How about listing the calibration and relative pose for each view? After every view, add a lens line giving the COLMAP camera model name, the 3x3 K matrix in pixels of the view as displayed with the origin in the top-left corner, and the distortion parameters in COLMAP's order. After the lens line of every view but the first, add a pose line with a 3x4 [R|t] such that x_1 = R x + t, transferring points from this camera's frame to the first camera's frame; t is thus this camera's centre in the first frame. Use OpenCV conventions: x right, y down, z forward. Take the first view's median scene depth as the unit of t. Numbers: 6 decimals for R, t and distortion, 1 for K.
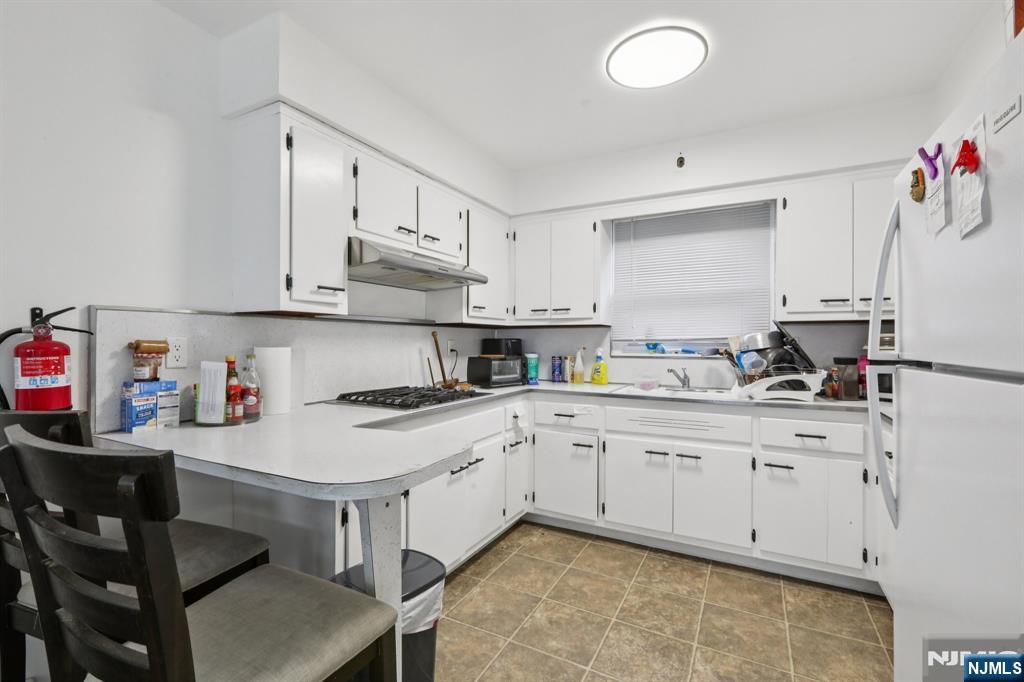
lens RADIAL K [[456.2, 0, 513.1], [0, 456.2, 340.9], [0, 0, 1]] dist [-0.002554, 0.002641]
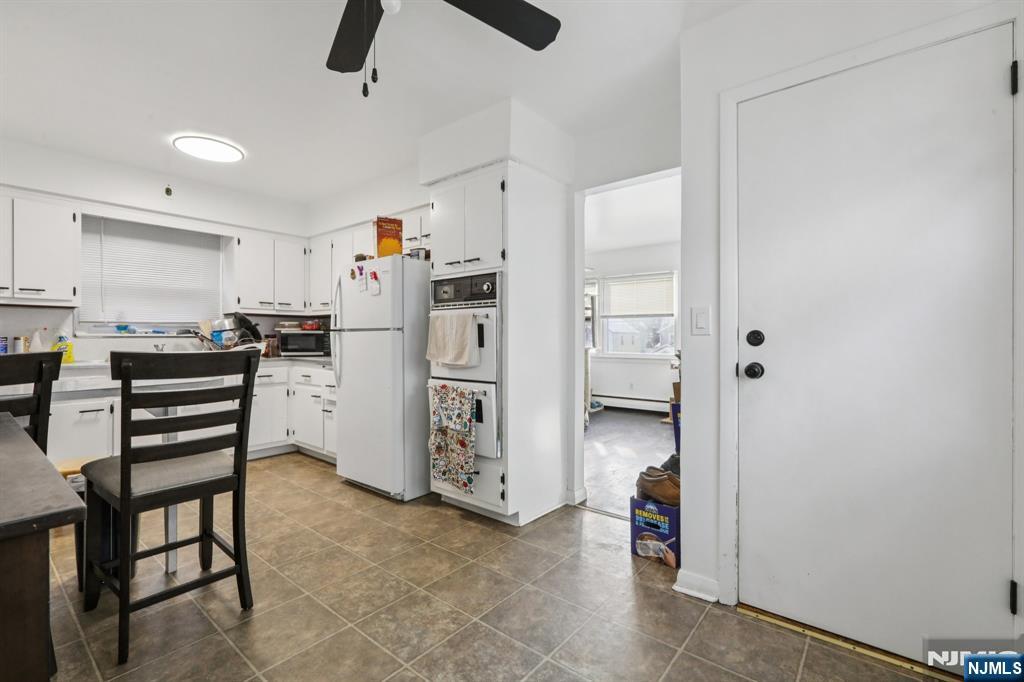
lens RADIAL K [[456.2, 0, 516.1], [0, 456.2, 337.4], [0, 0, 1]] dist [-0.002554, 0.002641]
pose [[0.196240, -0.000923, 0.980556, -0.835493], [-0.002757, 0.999995, 0.001493, 0.040592], [-0.980552, -0.002996, 0.196236, -0.313349]]
